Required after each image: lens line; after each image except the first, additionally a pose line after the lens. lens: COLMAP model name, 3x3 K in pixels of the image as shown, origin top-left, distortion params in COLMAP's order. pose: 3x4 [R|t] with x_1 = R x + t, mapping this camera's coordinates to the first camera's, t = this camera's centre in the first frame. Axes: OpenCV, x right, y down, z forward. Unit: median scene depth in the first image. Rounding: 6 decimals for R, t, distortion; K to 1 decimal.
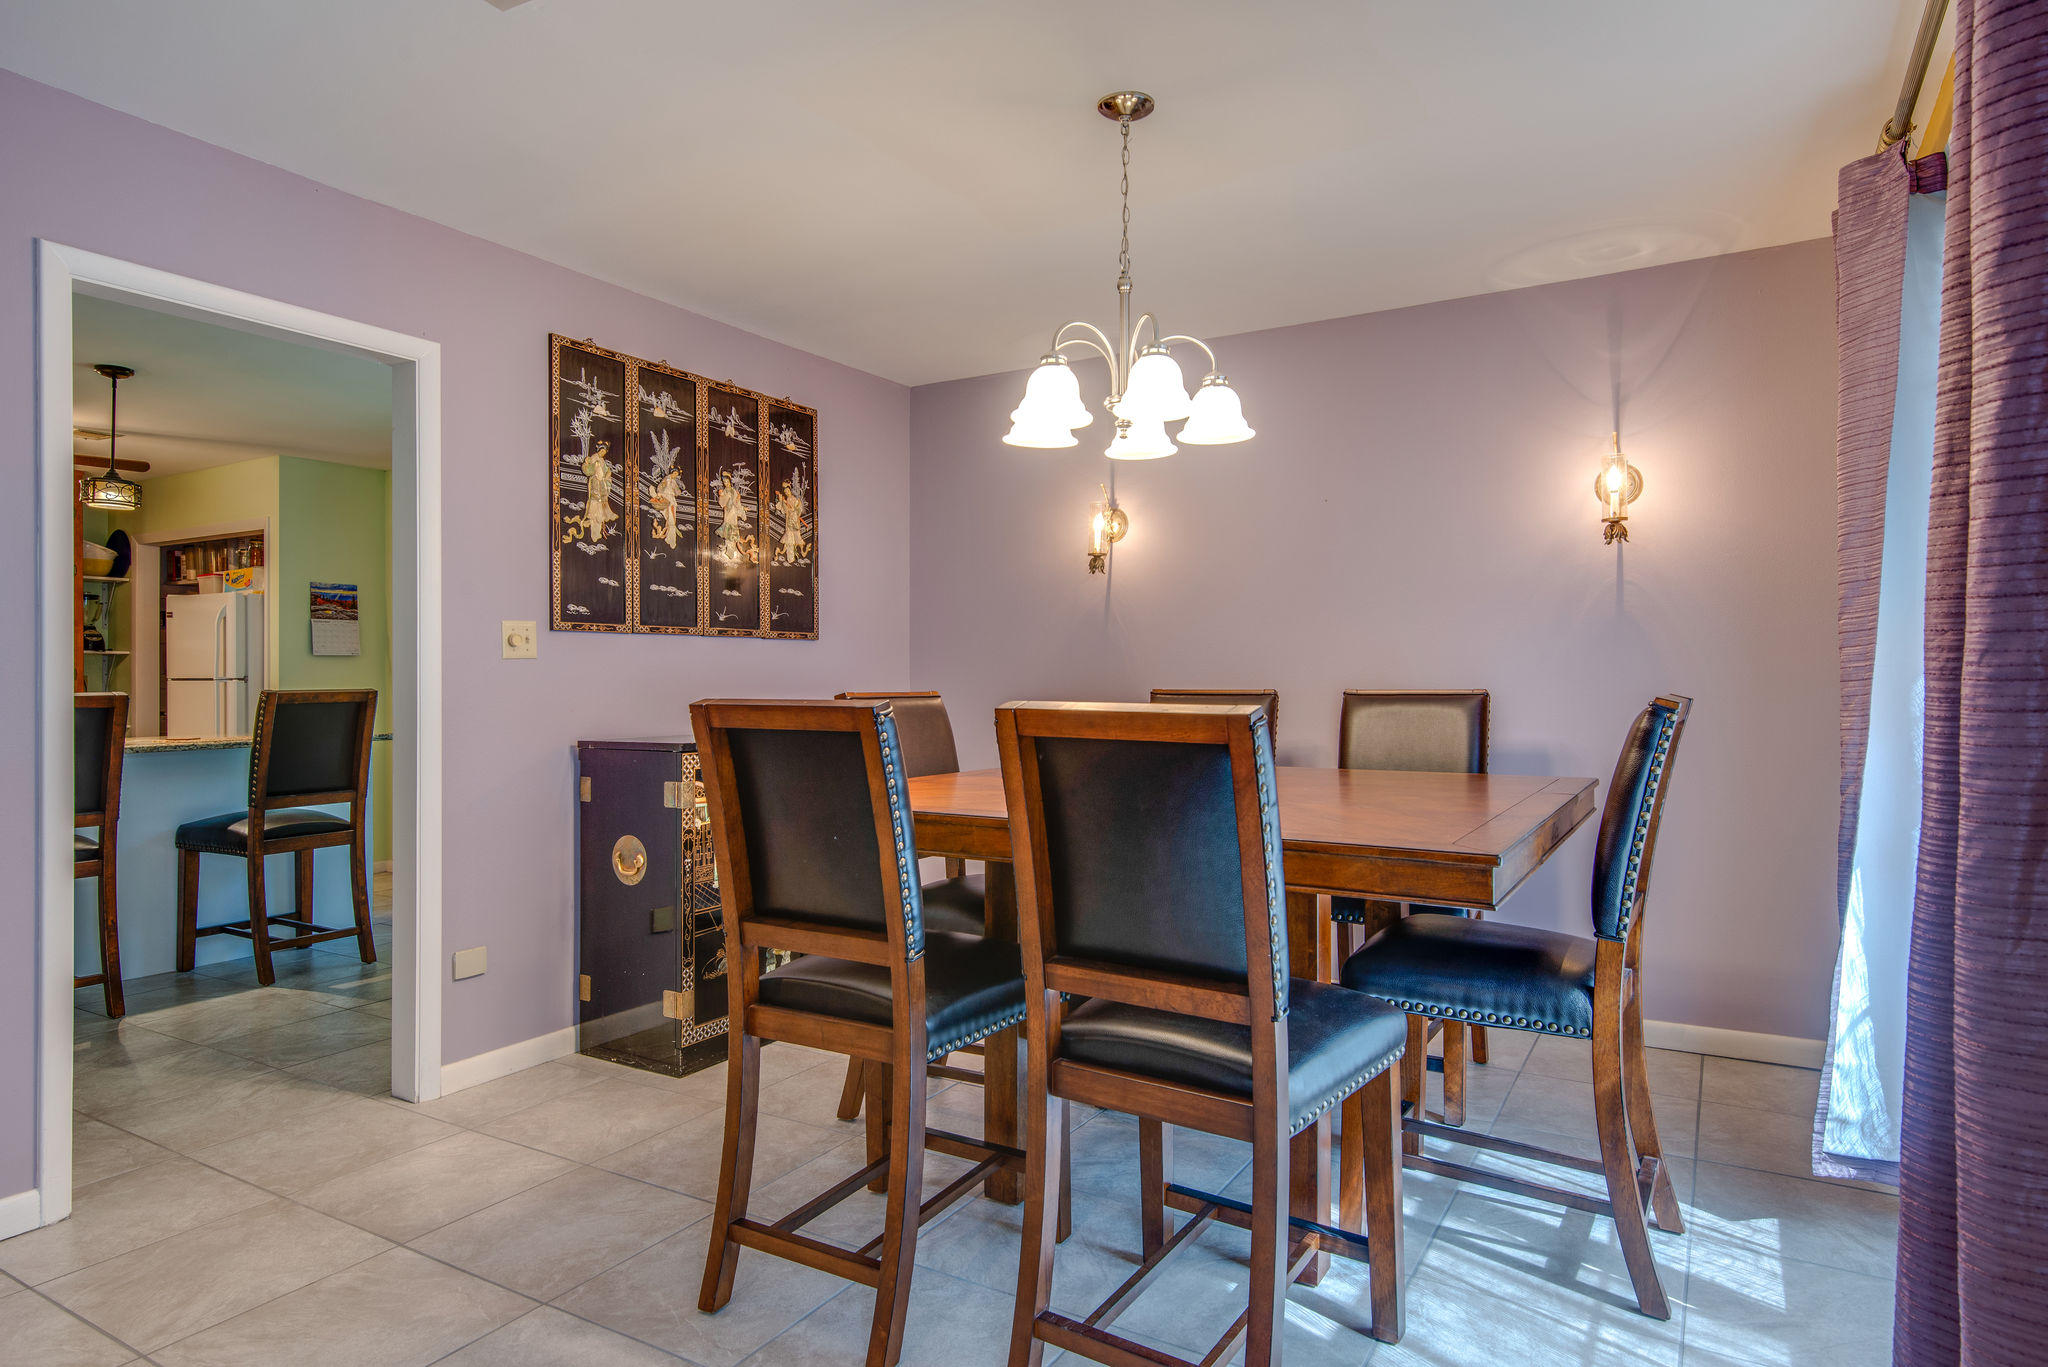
lens RADIAL K [[1167.1, 0, 1034.7], [0, 1167.1, 680.4], [0, 0, 1]] dist [0.003714, 0.000599]
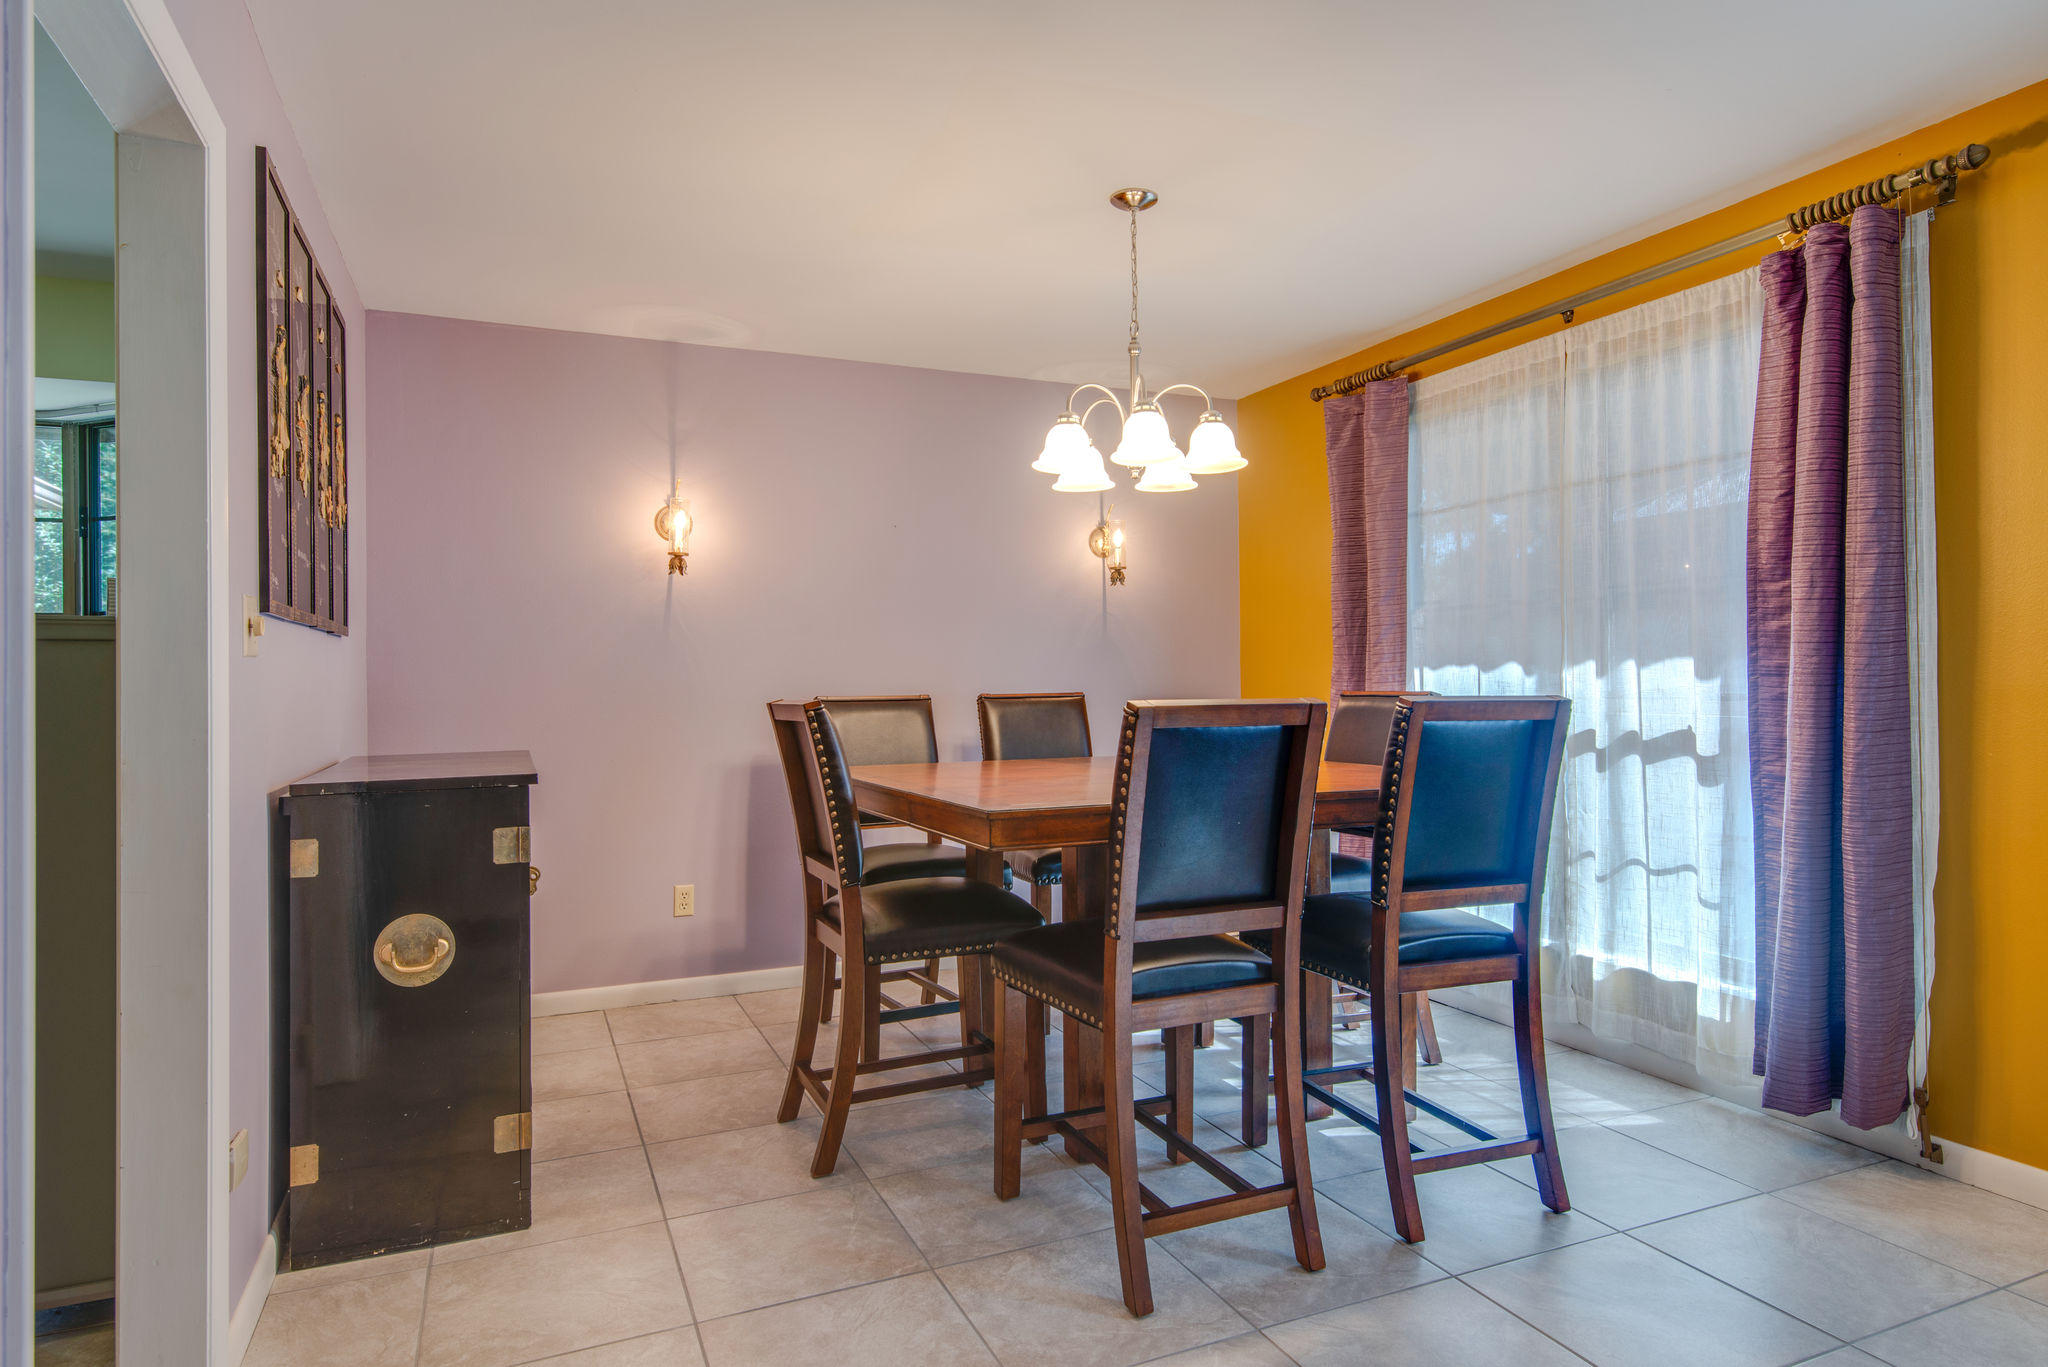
lens RADIAL K [[1158.2, 0, 1028.3], [0, 1158.2, 672.9], [0, 0, 1]] dist [0.002813, -0.000071]
pose [[0.579664, 0.002217, 0.814853, -0.677716], [0.011612, 0.999872, -0.010981, 0.001573], [-0.814773, 0.015828, 0.579564, 0.295060]]
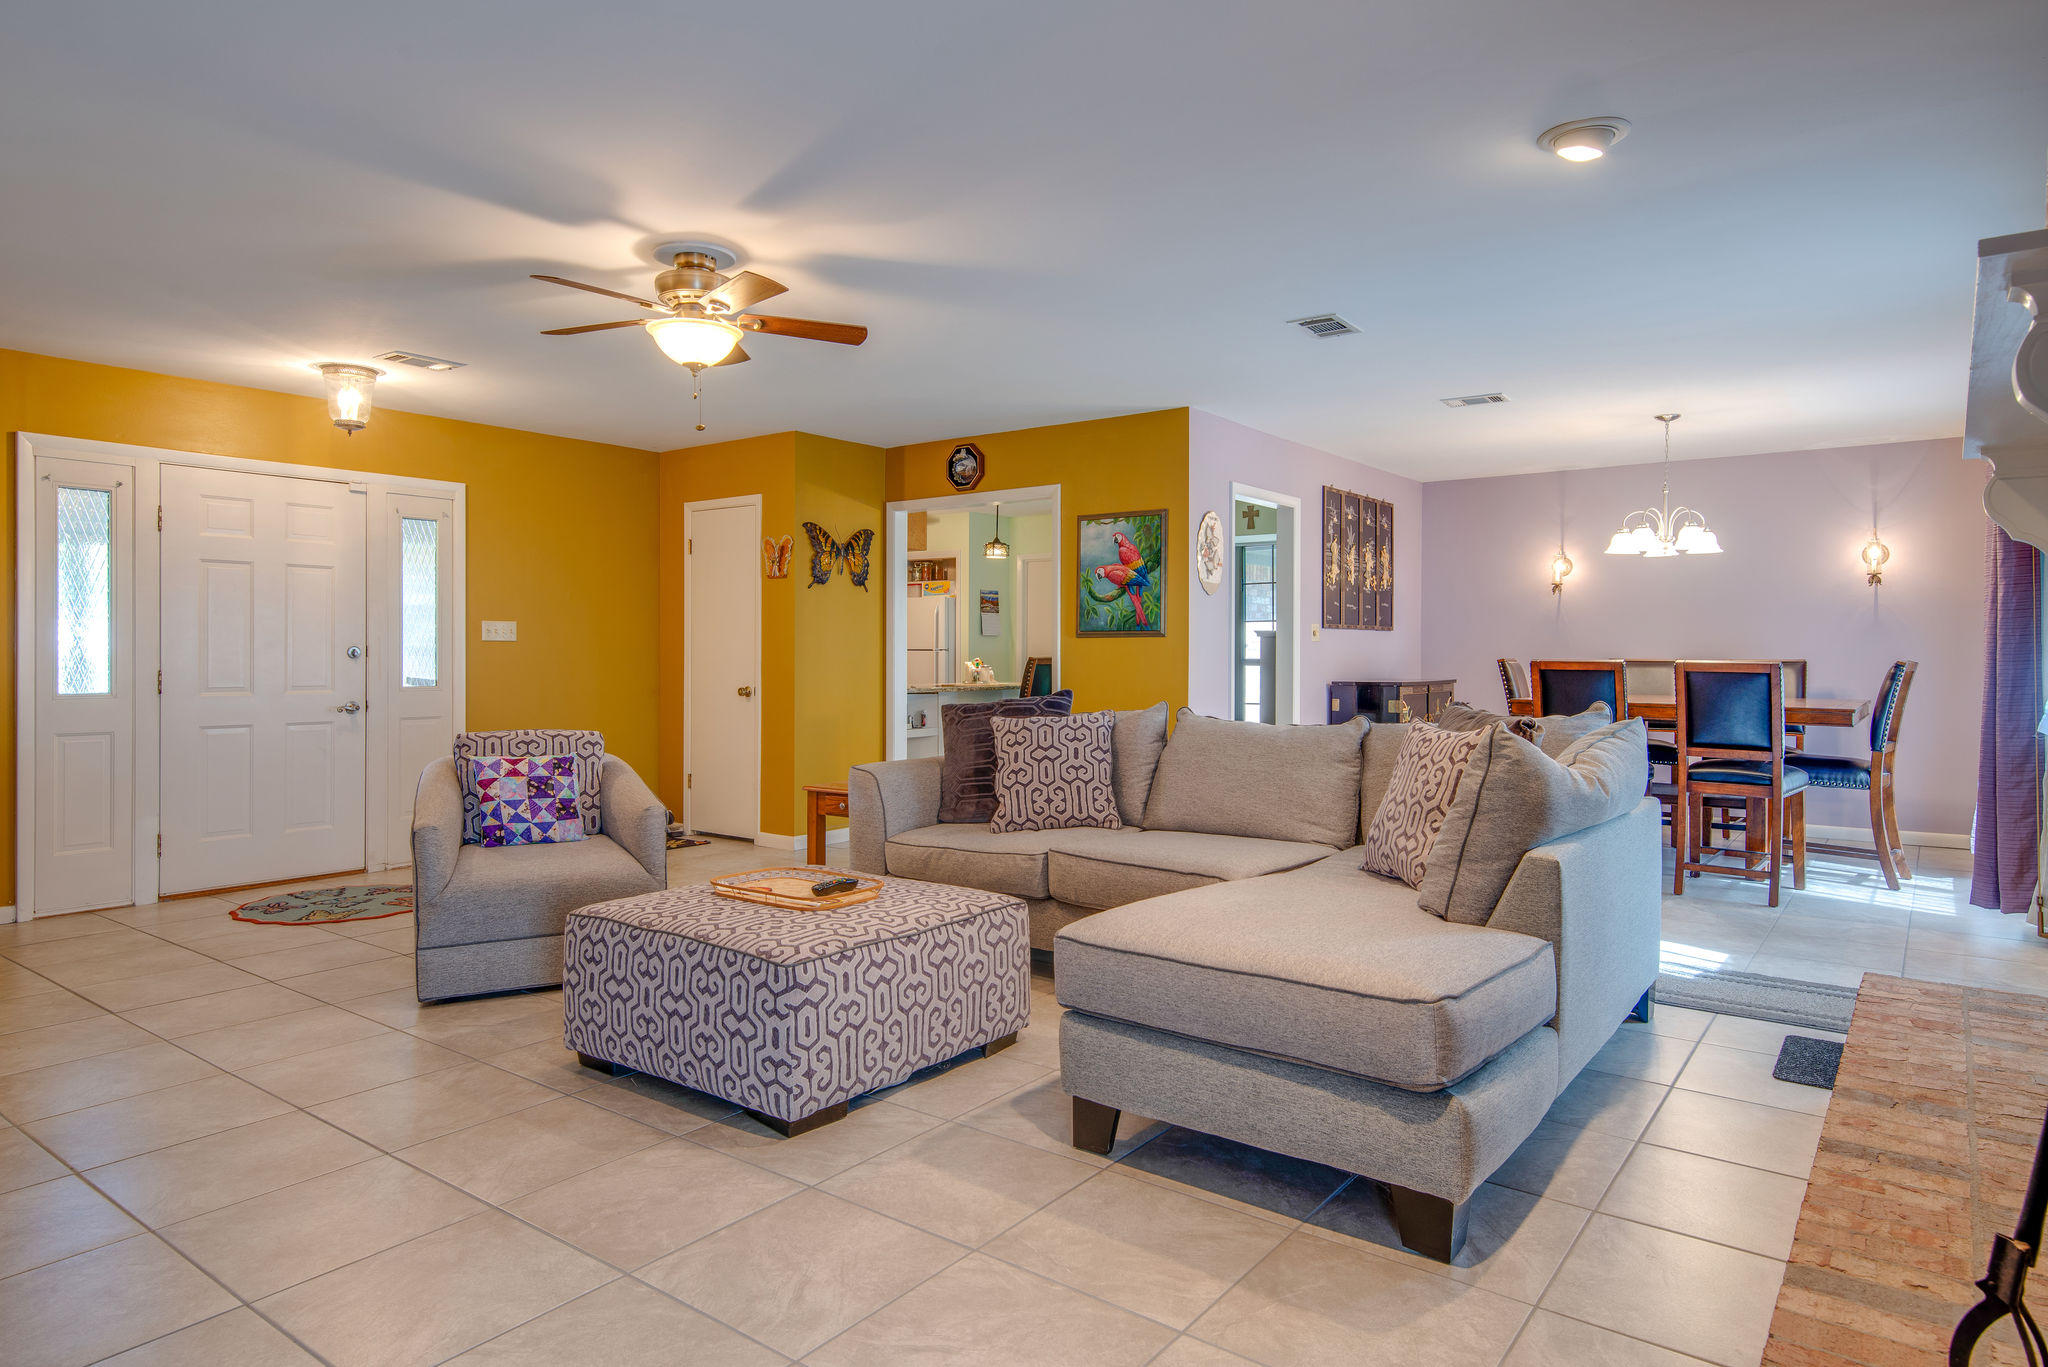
lens RADIAL K [[1209.1, 0, 1018.6], [0, 1209.1, 665.5], [0, 0, 1]] dist [0.003073, -0.000671]
pose [[0.992666, 0.006180, -0.120731, -0.684548], [-0.005010, 0.999938, 0.009992, 0.005269], [0.120785, -0.009313, 0.992635, -1.196945]]
